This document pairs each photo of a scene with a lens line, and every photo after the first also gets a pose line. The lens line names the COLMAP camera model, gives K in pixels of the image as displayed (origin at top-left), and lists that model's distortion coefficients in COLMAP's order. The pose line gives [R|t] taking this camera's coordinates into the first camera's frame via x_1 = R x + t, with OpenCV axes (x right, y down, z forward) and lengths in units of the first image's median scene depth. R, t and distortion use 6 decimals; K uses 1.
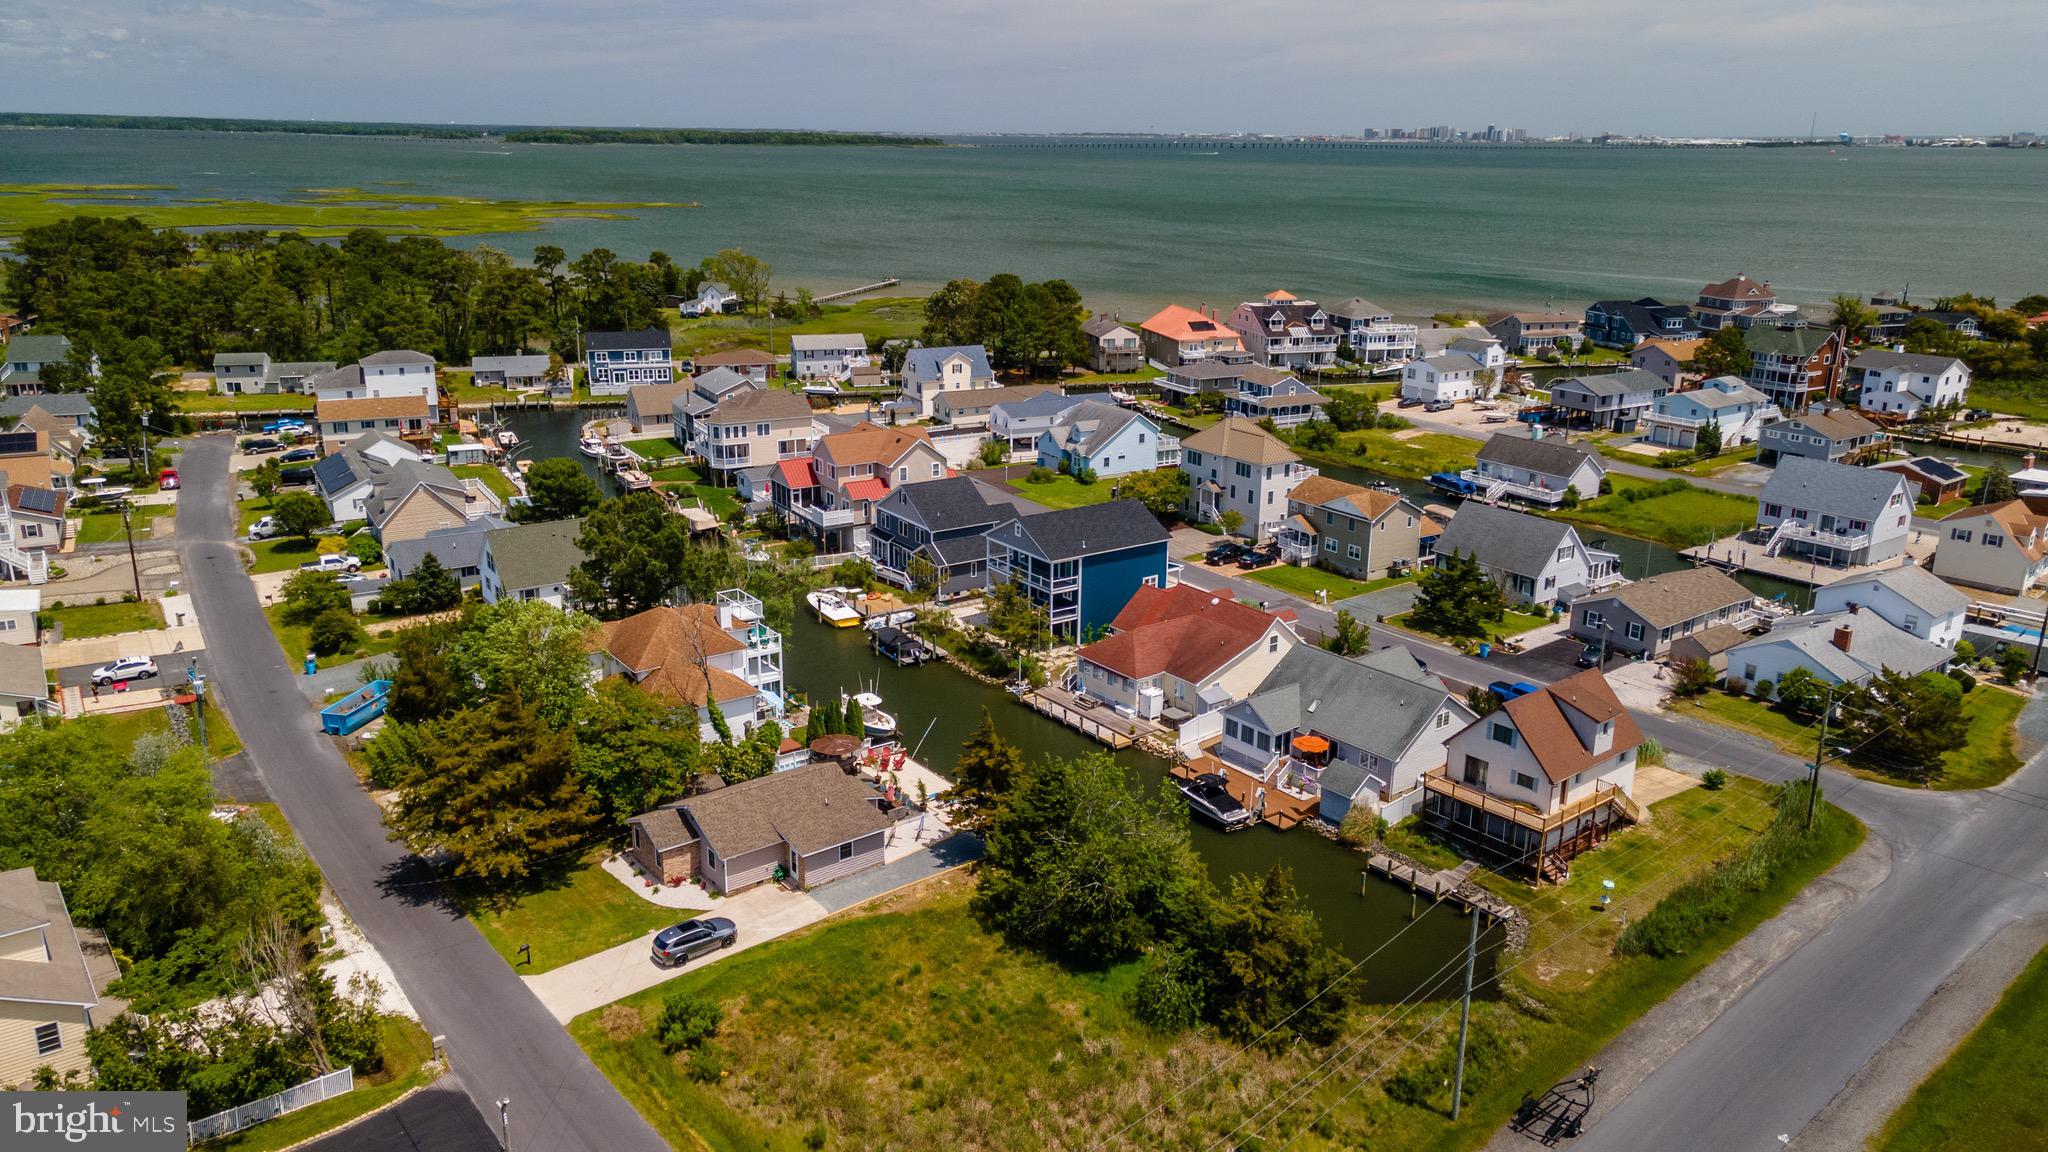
lens RADIAL K [[1467.9, 0, 1011.4], [0, 1467.9, 570.3], [0, 0, 1]] dist [0.037905, 0.004828]
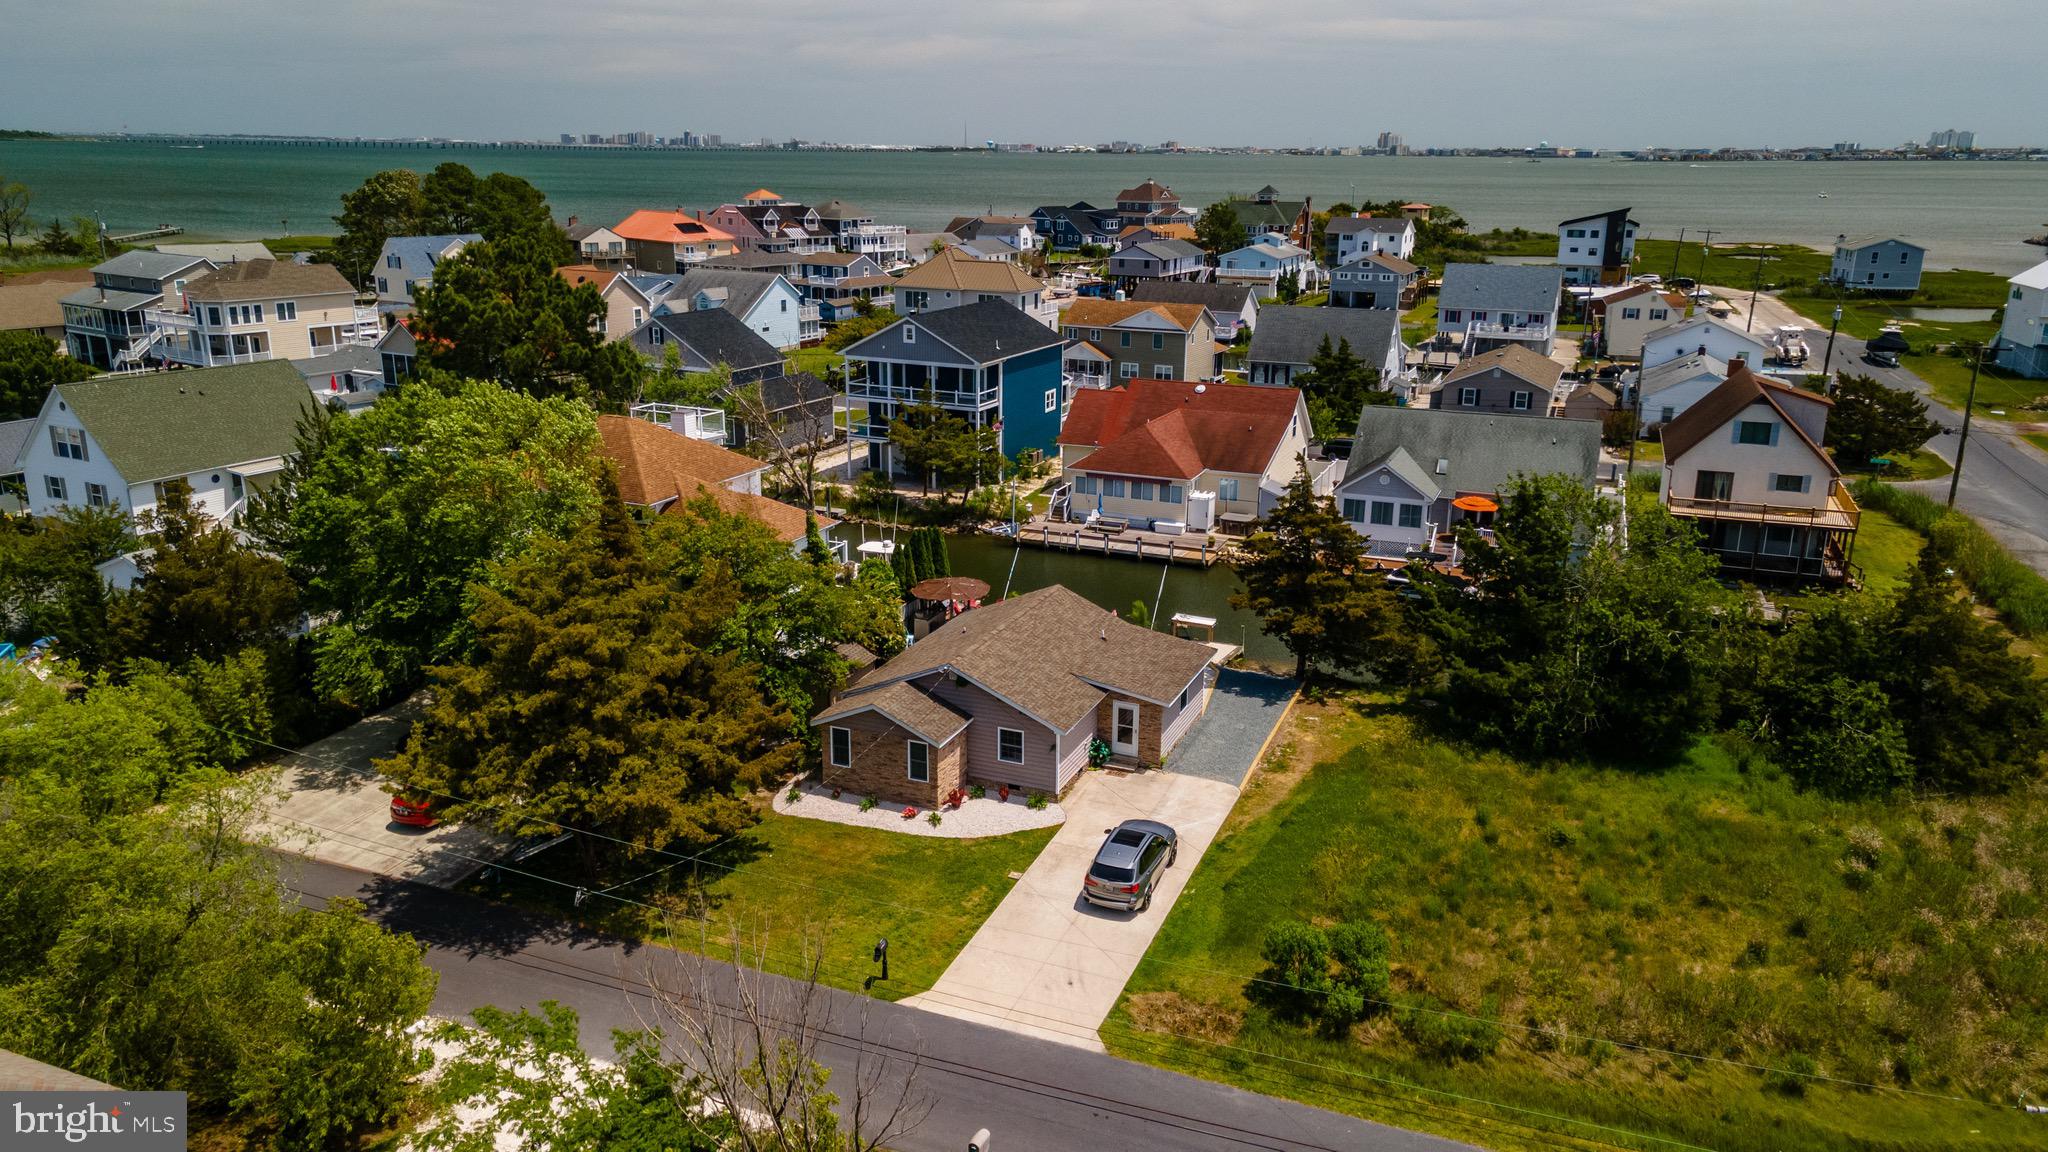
lens RADIAL K [[1467.9, 0, 1016.3], [0, 1467.9, 585.8], [0, 0, 1]] dist [0.037905, 0.004828]
pose [[0.871974, -0.142827, 0.468254, -0.220110], [0.139673, 0.989321, 0.041668, 0.052444], [-0.469204, 0.029069, 0.882611, 0.232972]]
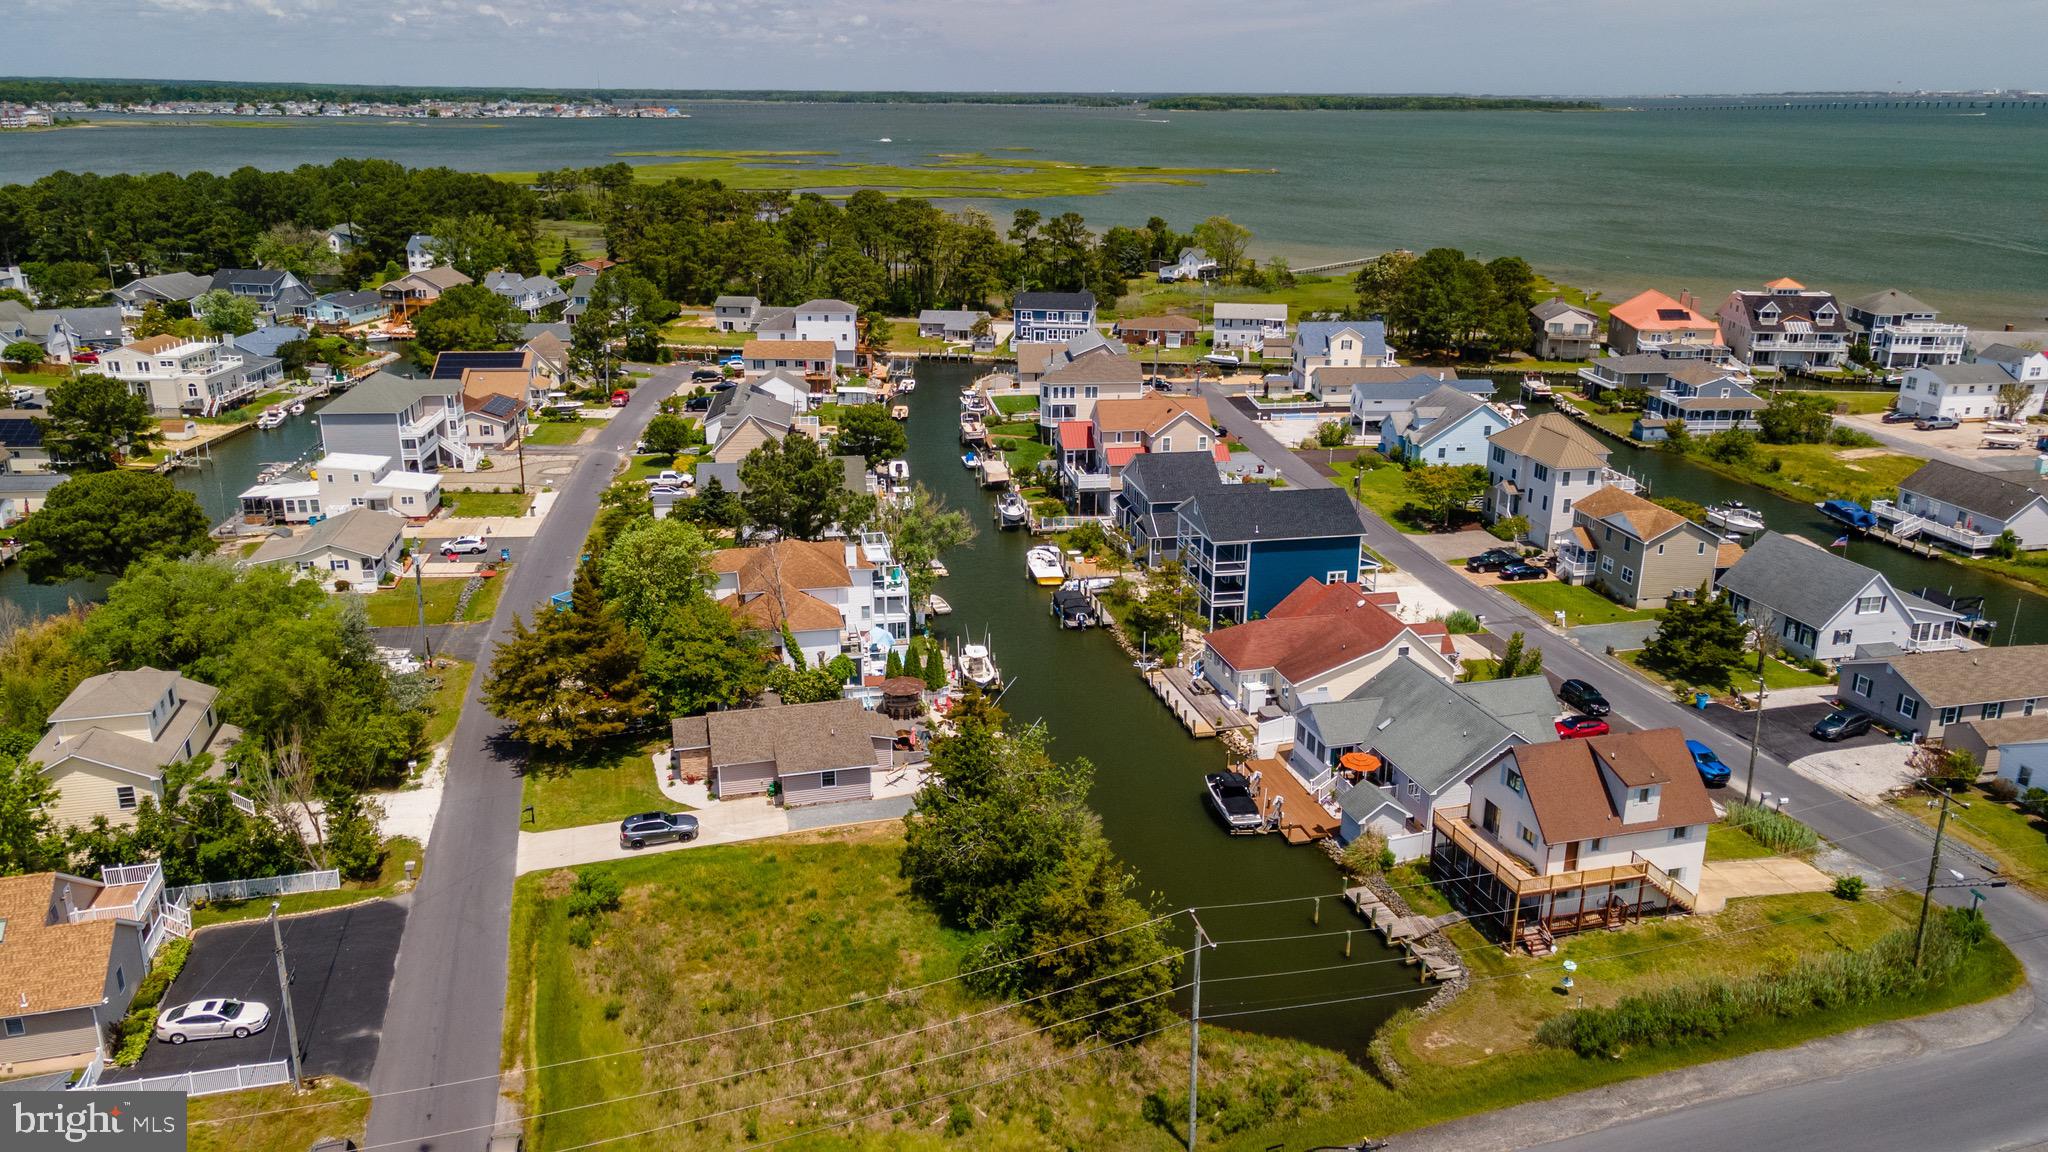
lens RADIAL K [[1467.9, 0, 1014.8], [0, 1467.9, 573.3], [0, 0, 1]] dist [0.037905, 0.004828]
pose [[0.917589, 0.119718, -0.379076, 0.192118], [-0.111016, 0.992807, 0.044819, -0.010180], [0.381715, 0.000958, 0.924279, 0.029941]]
